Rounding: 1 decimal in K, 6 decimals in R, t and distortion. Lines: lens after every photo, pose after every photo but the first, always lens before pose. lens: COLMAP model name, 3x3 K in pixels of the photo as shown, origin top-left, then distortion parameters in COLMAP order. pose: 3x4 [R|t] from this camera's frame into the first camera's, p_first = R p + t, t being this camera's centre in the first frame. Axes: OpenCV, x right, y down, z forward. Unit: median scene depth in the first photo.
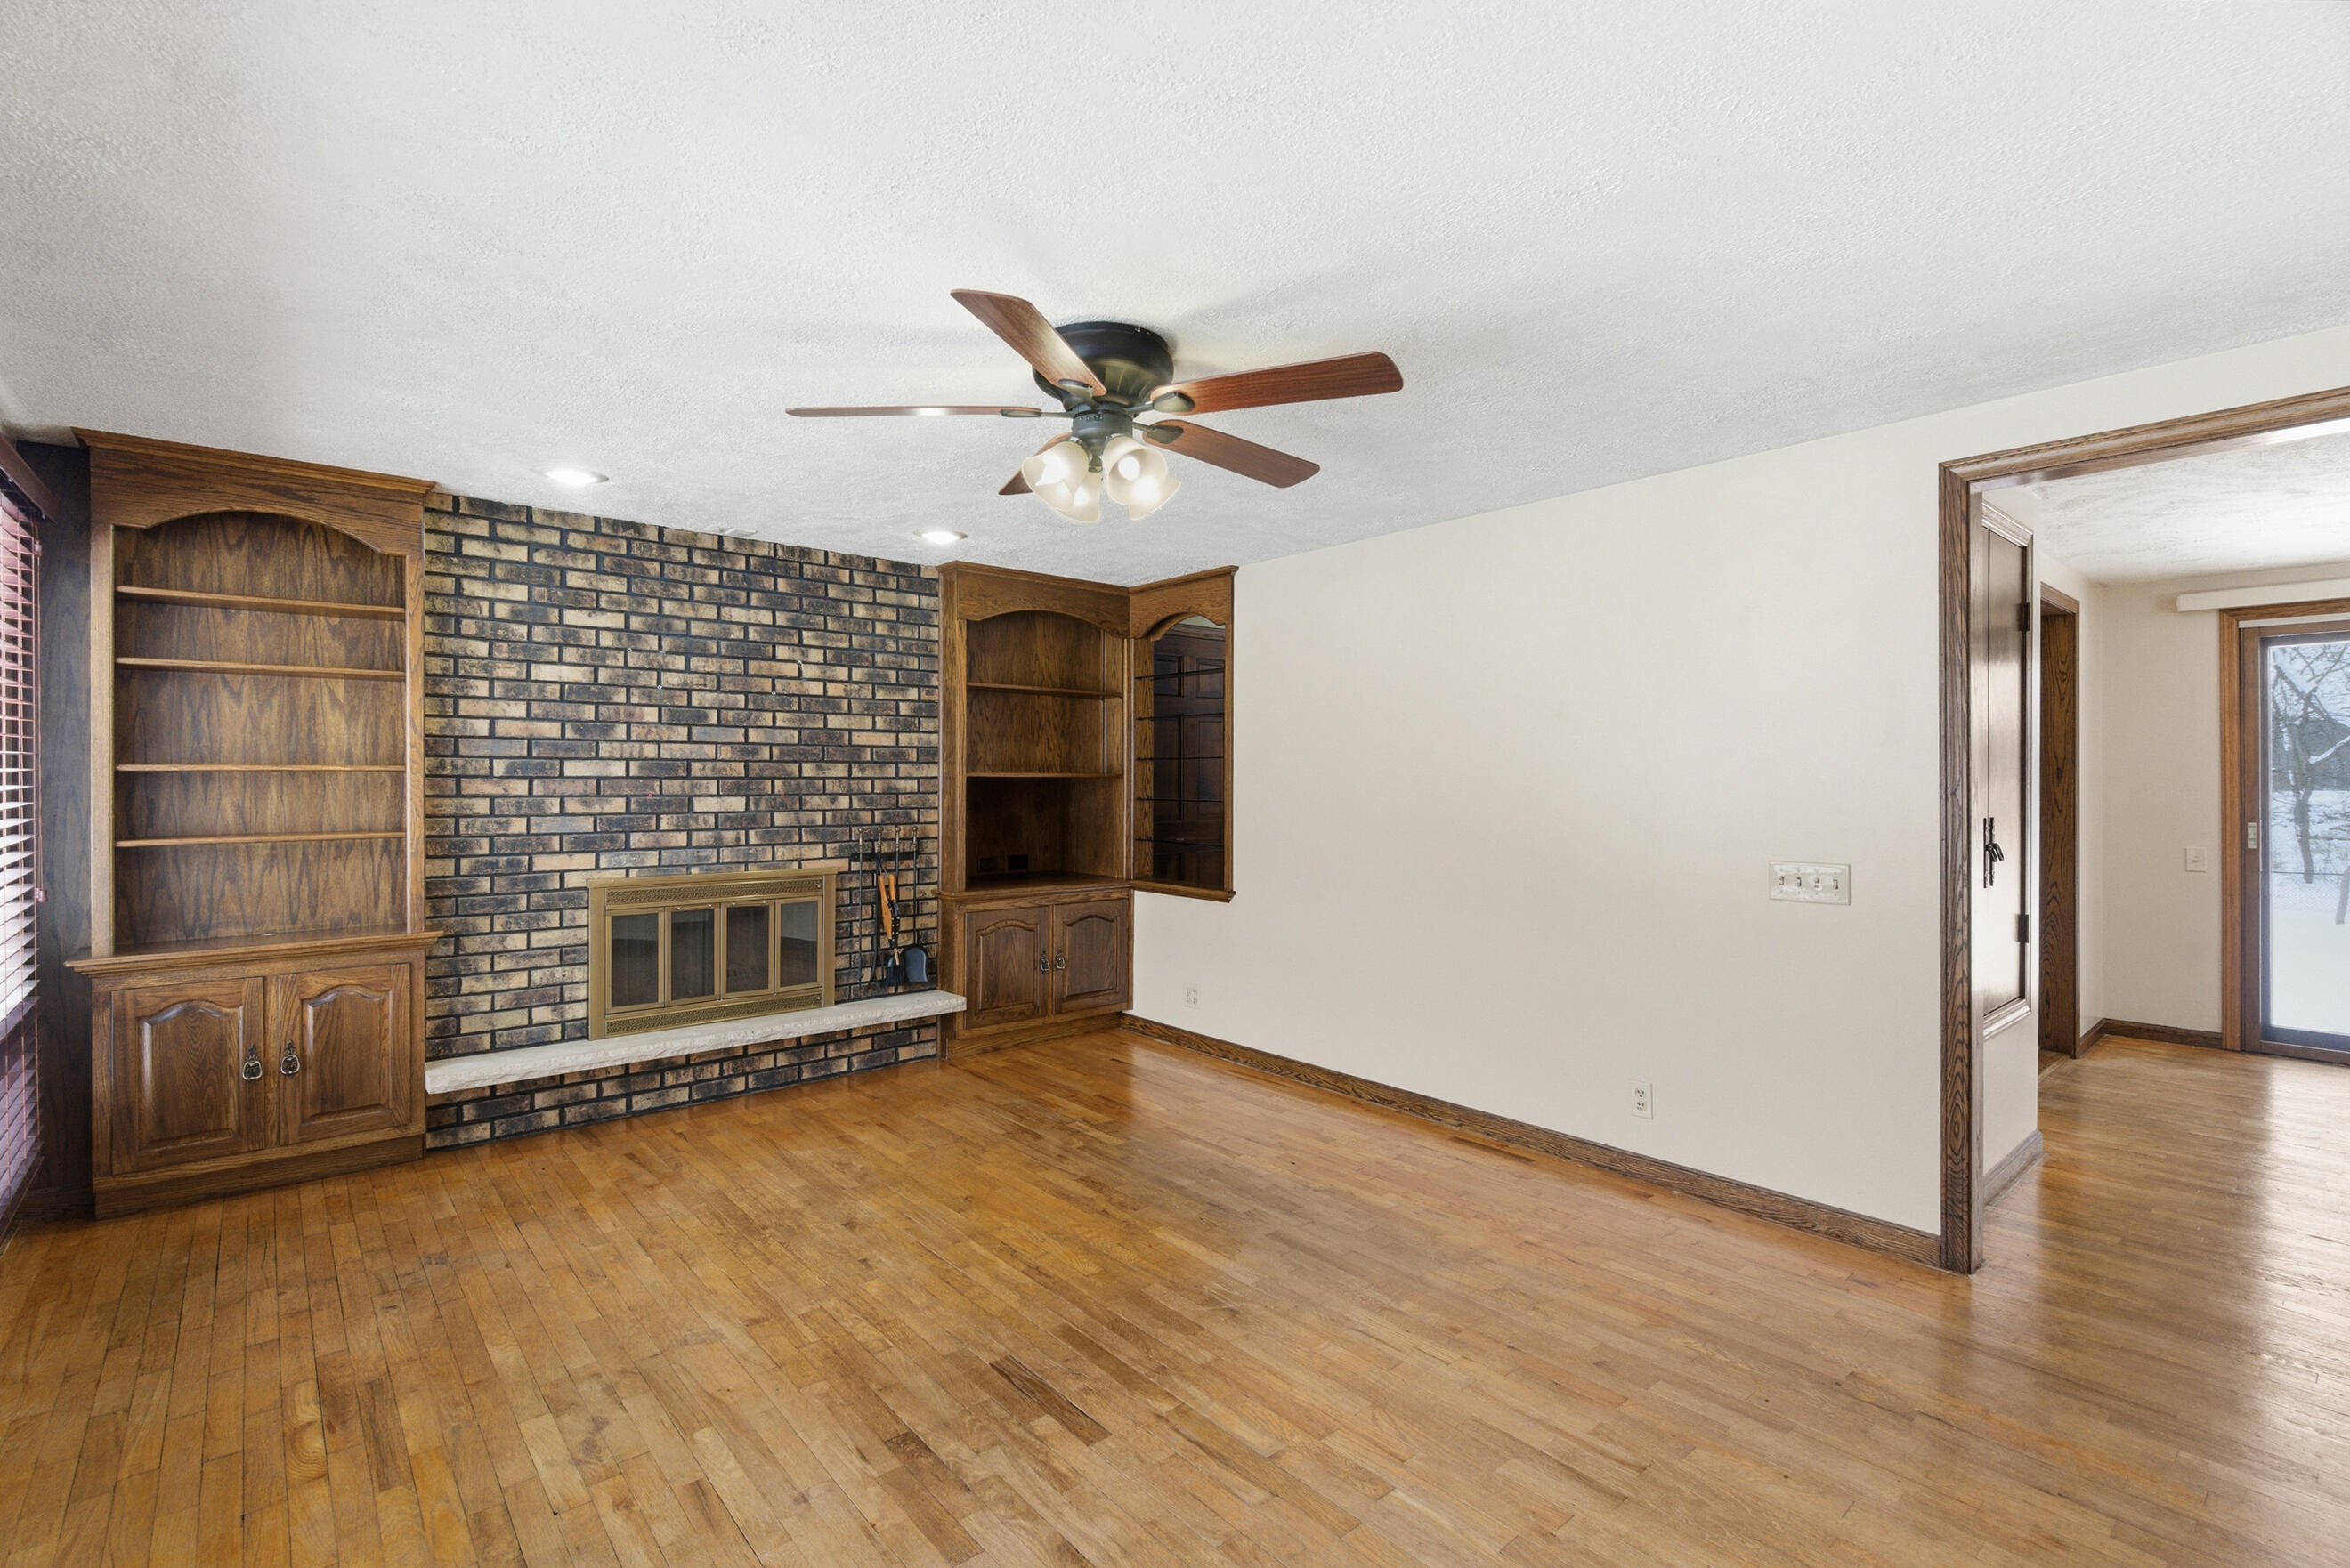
lens RADIAL K [[1081.7, 0, 1169.6], [0, 1081.7, 777.6], [0, 0, 1]] dist [-0.000527, -0.000050]
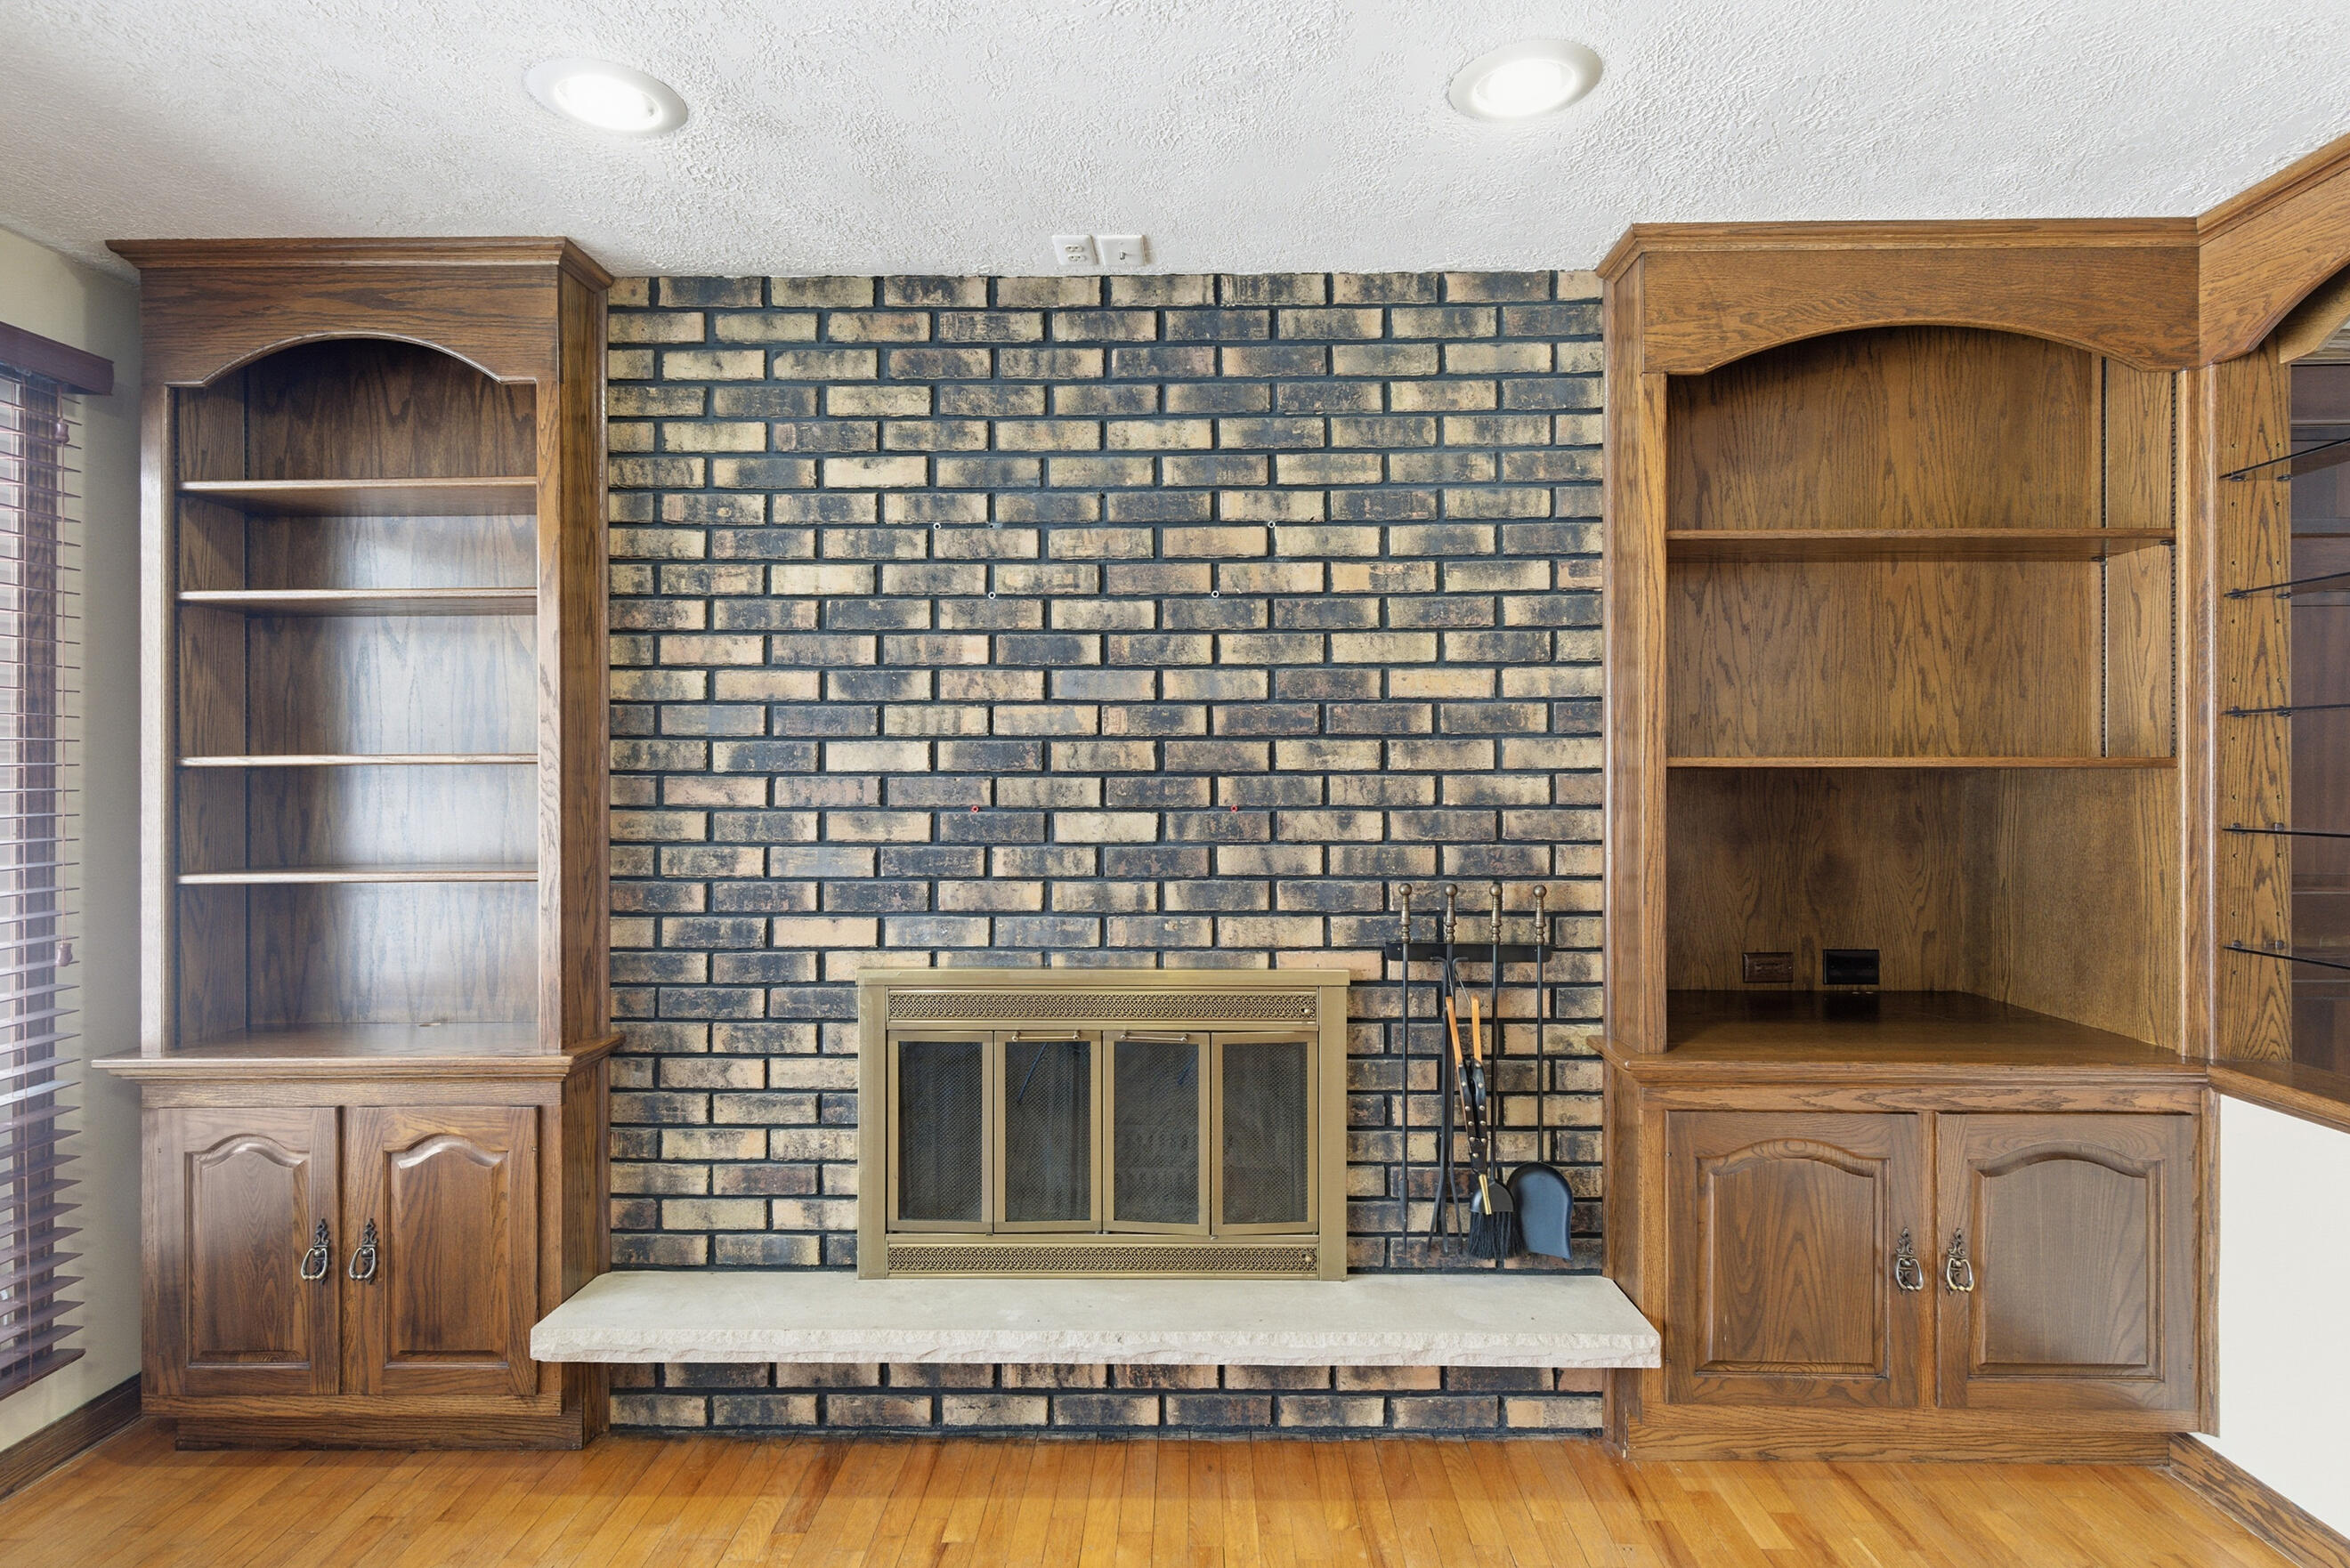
lens RADIAL K [[1169.7, 0, 1174.1], [0, 1169.7, 775.3], [0, 0, 1]] dist [0.010319, -0.004232]
pose [[0.750612, -0.004976, -0.660725, -0.043928], [0.004715, 0.999987, -0.002175, 0.002555], [0.660727, -0.001482, 0.750625, 0.625308]]
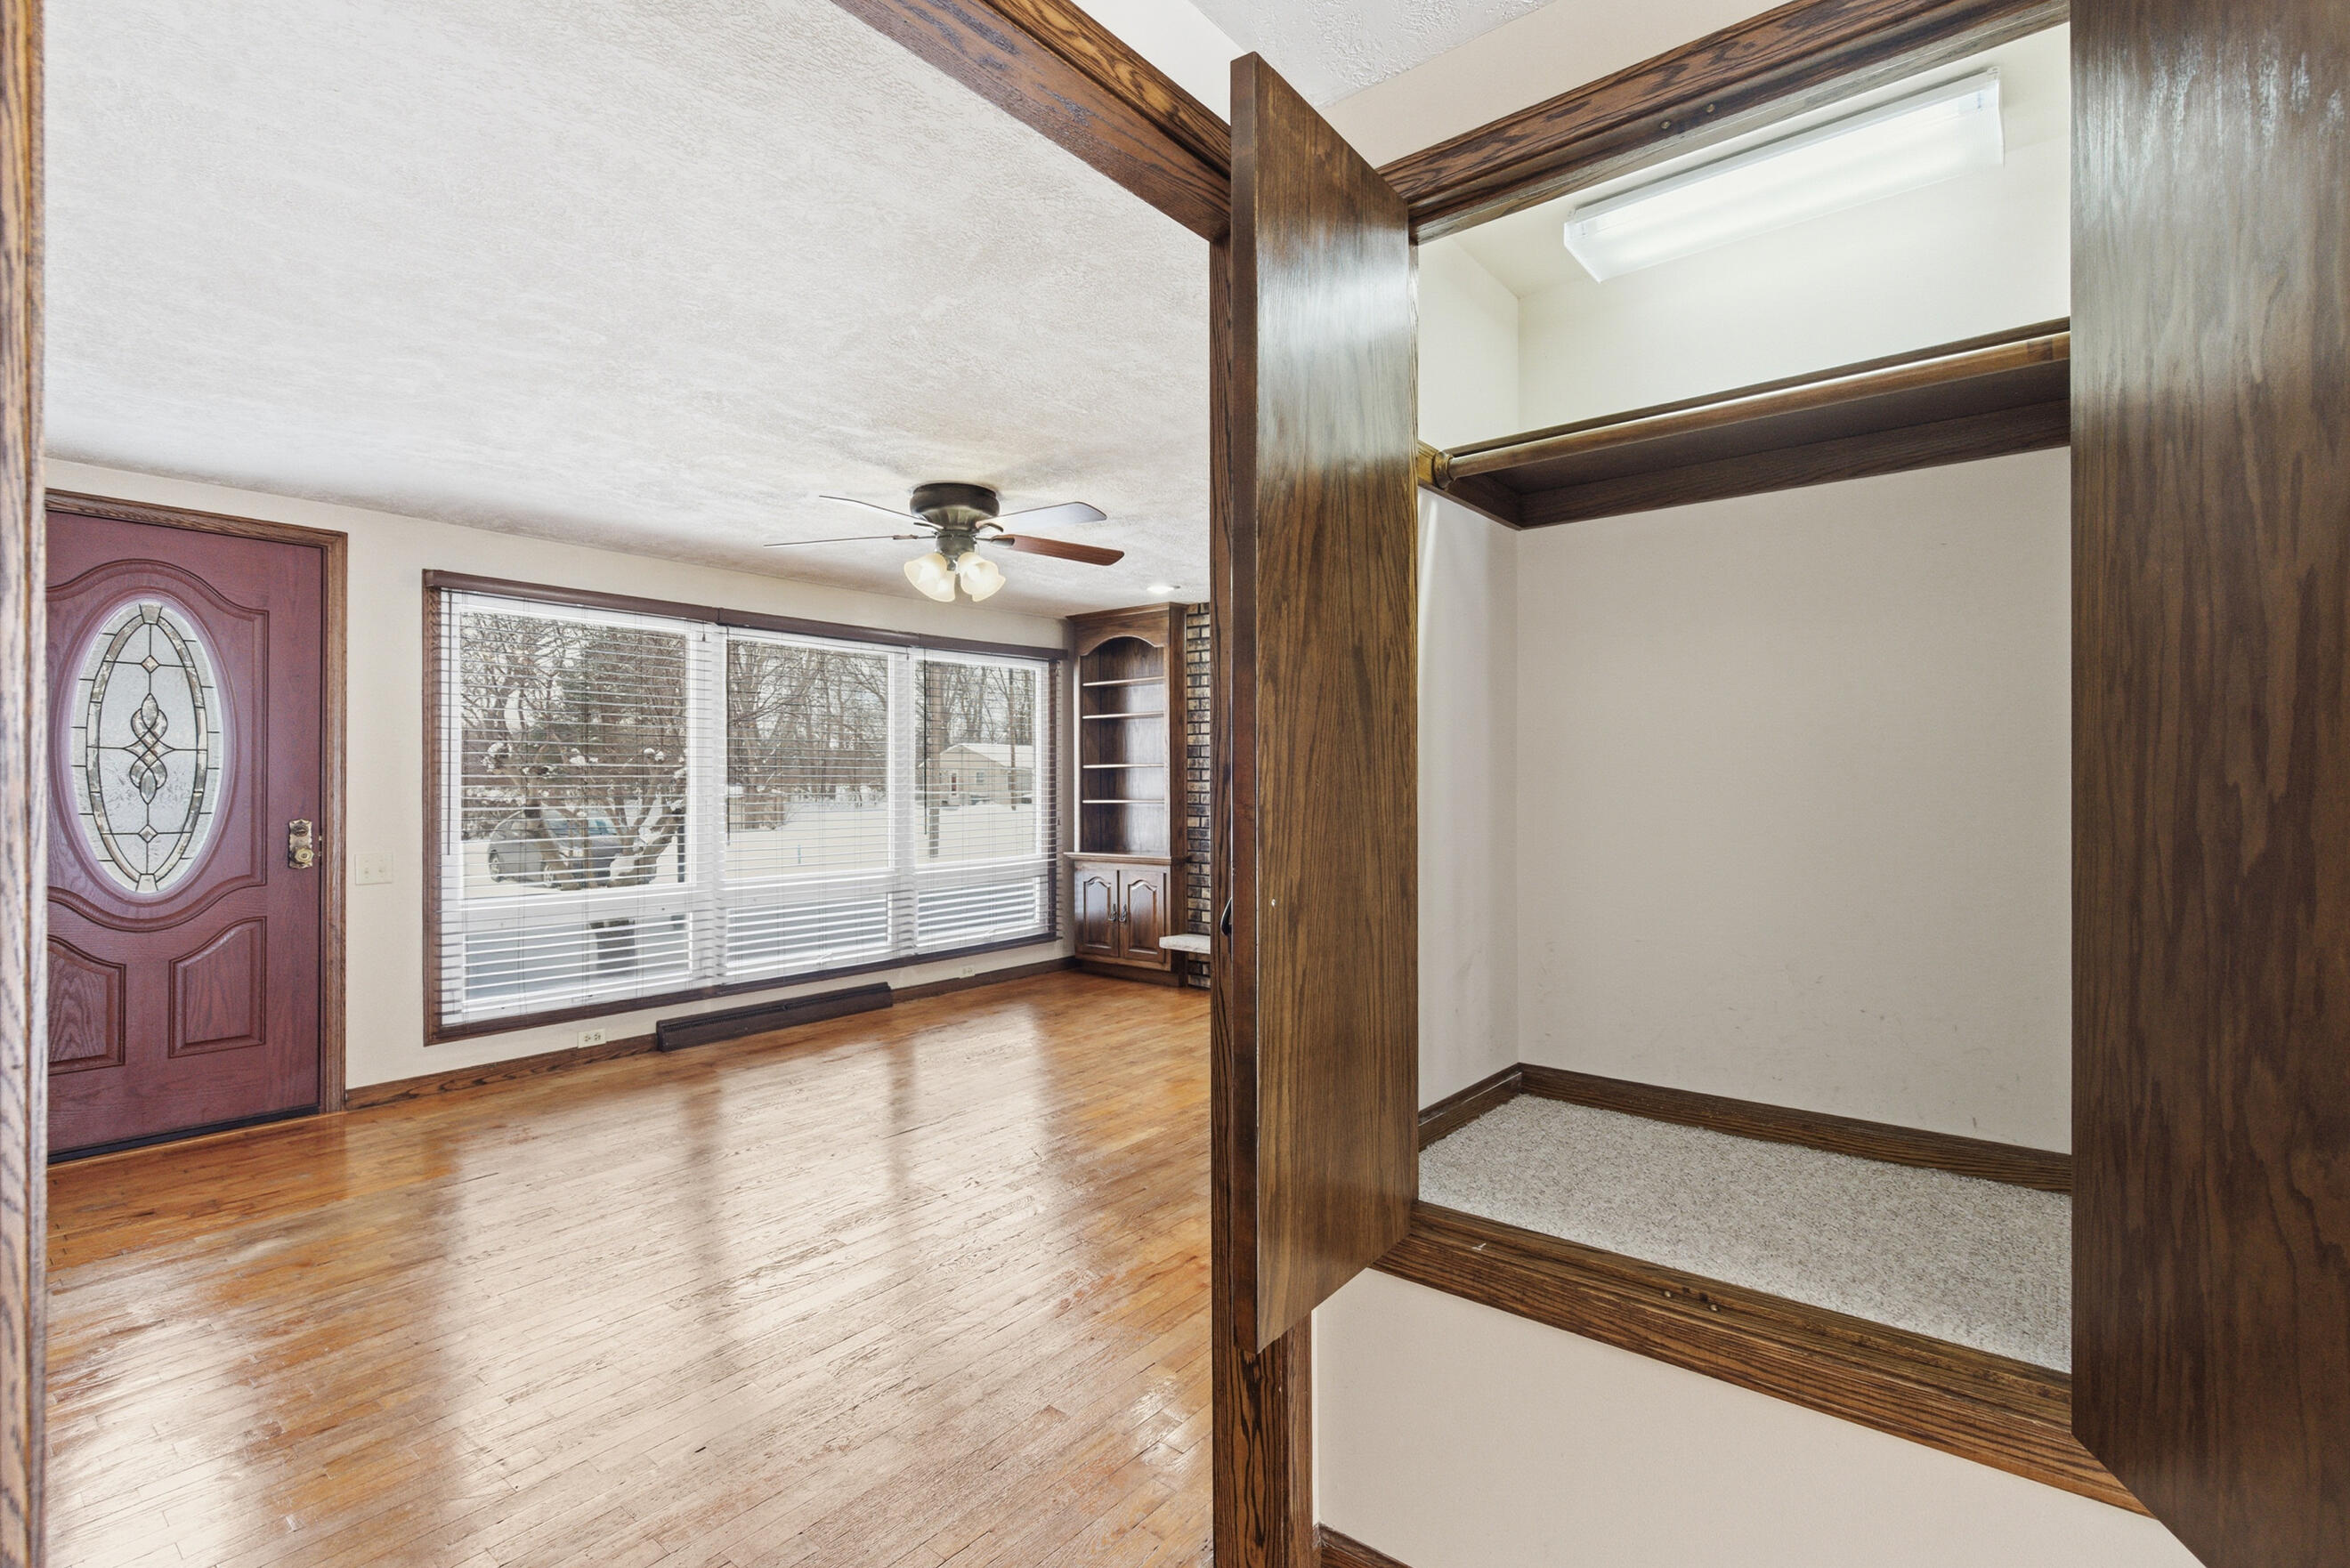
lens RADIAL K [[1081.7, 0, 1166.9], [0, 1081.7, 774.0], [0, 0, 1]] dist [-0.000527, -0.000050]
pose [[0.179118, 0.000238, -0.983828, 0.874679], [0.005408, 0.999985, 0.001226, 0.003700], [0.983813, -0.005540, 0.179114, 0.560827]]
